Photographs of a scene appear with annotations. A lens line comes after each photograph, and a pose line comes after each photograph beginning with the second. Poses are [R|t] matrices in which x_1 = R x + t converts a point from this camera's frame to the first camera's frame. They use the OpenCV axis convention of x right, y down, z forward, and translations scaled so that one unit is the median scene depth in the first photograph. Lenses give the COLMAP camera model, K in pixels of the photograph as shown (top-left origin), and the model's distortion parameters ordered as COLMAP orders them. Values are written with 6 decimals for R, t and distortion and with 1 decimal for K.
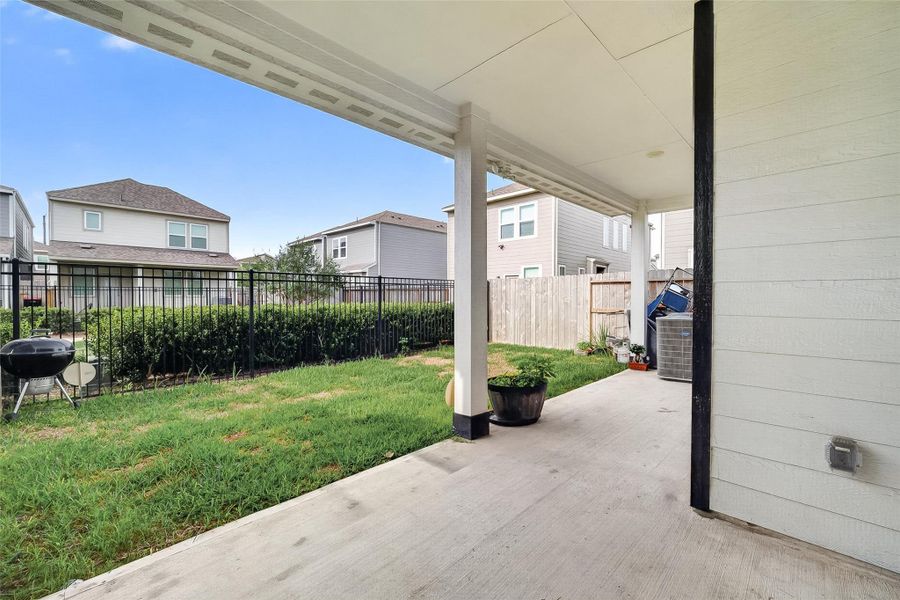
lens RADIAL K [[373.2, 0, 450.0], [0, 373.2, 300.0], [0, 0, 1]] dist [-0.001569, -0.000138]
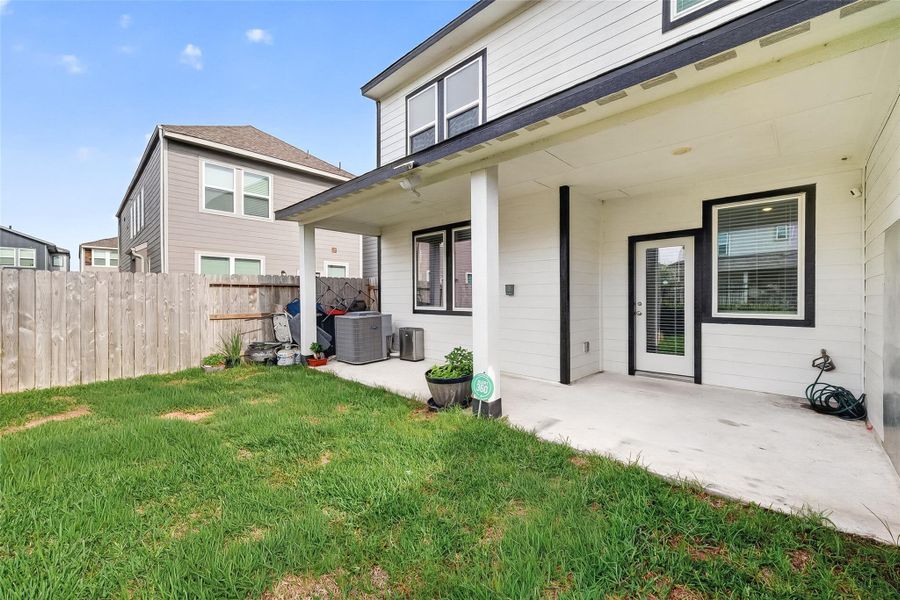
lens RADIAL K [[364.5, 0, 454.5], [0, 364.5, 297.2], [0, 0, 1]] dist [-0.000457, -0.000024]
pose [[-0.019353, -0.007937, 0.999781, -1.444780], [0.010990, 0.999906, 0.008151, -0.055810], [-0.999752, 0.011146, -0.019264, 1.432508]]
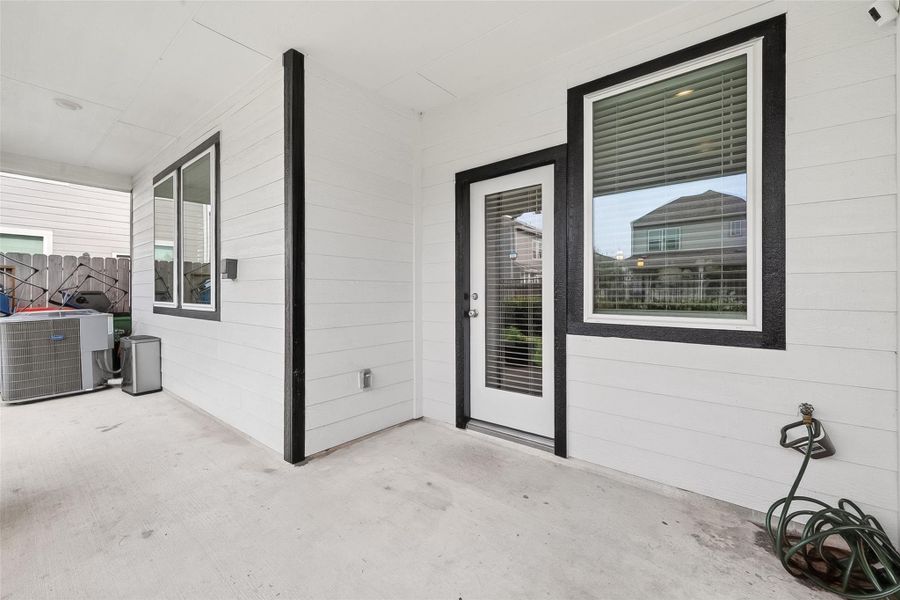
lens RADIAL K [[356.9, 0, 459.7], [0, 356.9, 290.6], [0, 0, 1]] dist [0.000497, -0.000056]
pose [[-0.087573, 0.003131, 0.996153, -0.449907], [0.007076, 0.999972, -0.002521, -0.004171], [-0.996133, 0.006828, -0.087593, 0.446910]]
